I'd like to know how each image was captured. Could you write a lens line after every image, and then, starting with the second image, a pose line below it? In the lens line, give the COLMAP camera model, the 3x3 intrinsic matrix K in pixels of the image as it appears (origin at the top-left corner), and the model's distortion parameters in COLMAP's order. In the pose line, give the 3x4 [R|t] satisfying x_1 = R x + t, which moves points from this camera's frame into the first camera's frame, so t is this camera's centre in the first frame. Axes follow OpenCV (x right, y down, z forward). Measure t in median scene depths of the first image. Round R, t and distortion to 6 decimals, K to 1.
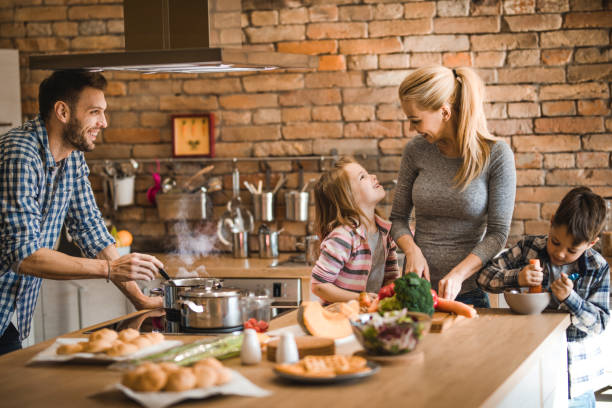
lens RADIAL K [[1463.6, 0, 306.0], [0, 1463.6, 204.0], [0, 0, 1]] dist [0.014278, -0.284412]
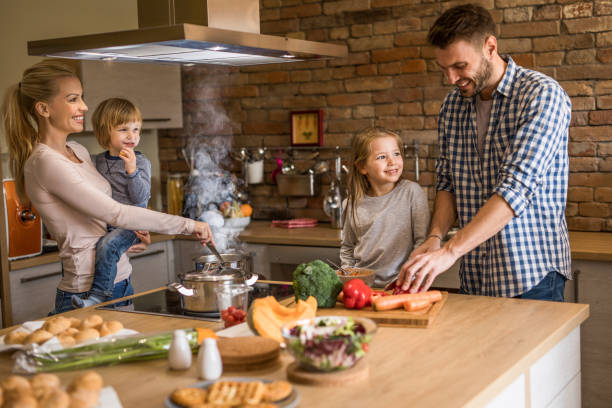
lens RADIAL K [[861.4, 0, 306.0], [0, 861.4, 204.0], [0, 0, 1]] dist [0.000832, 0.048716]
pose [[0.973306, 0.018507, -0.228766, 0.093226], [-0.011334, 0.999403, 0.032630, -0.006349], [0.229233, -0.029166, 0.972934, 0.296525]]
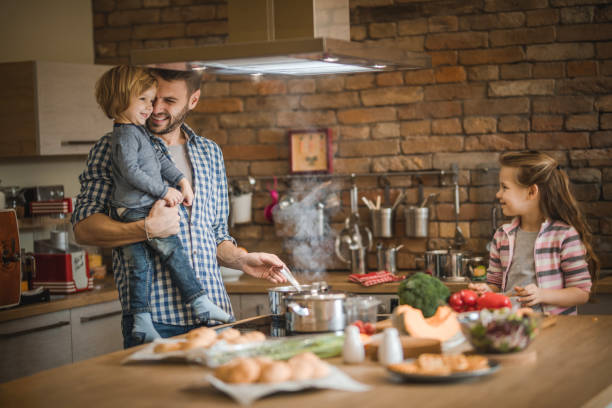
lens RADIAL K [[1463.6, 0, 306.0], [0, 1463.6, 204.0], [0, 0, 1]] dist [0.014278, -0.284412]
pose [[0.995383, -0.005036, -0.095853, 0.014009], [0.001816, 0.999432, -0.033655, 0.022194], [0.095968, 0.033326, 0.994826, 0.026470]]
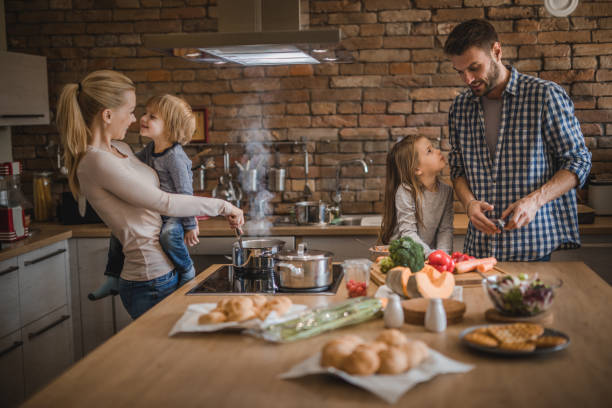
lens RADIAL K [[861.4, 0, 306.0], [0, 861.4, 204.0], [0, 0, 1]] dist [0.000832, 0.048716]
pose [[0.981407, -0.011935, 0.191569, -0.127728], [0.006729, 0.999591, 0.027803, 0.001943], [-0.191823, -0.025997, 0.981085, 0.241848]]
